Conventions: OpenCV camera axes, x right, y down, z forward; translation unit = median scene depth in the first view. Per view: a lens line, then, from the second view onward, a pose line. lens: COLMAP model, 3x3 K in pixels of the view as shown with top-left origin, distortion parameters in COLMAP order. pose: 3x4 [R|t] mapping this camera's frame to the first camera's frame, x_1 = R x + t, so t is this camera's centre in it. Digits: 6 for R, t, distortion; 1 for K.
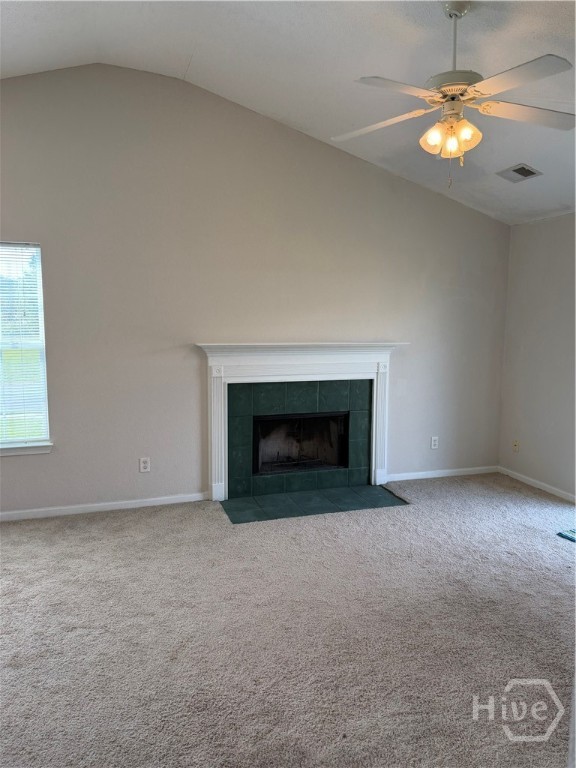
lens RADIAL K [[531.1, 0, 288.0], [0, 531.1, 384.0], [0, 0, 1]] dist [0.003646, -0.000724]
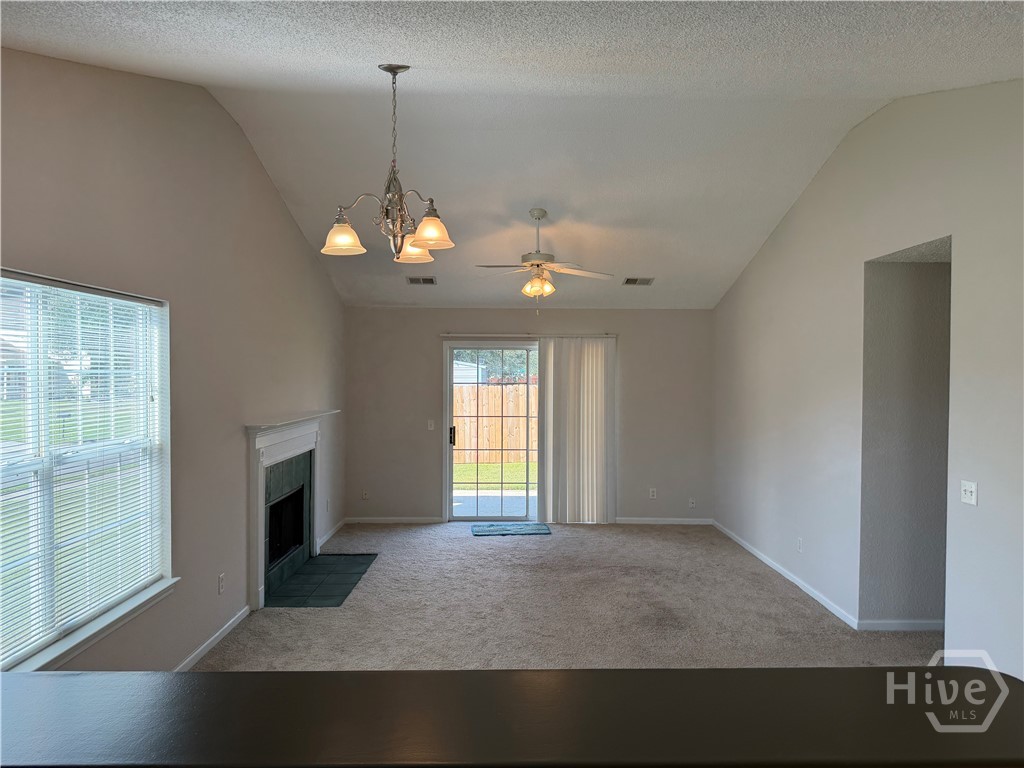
lens RADIAL K [[708.2, 0, 512.0], [0, 708.2, 384.0], [0, 0, 1]] dist [0.003646, -0.000724]
pose [[0.287769, -0.008585, 0.957661, -1.201451], [0.119837, 0.992423, -0.027114, -0.059815], [-0.950173, 0.122566, 0.286617, 0.284428]]
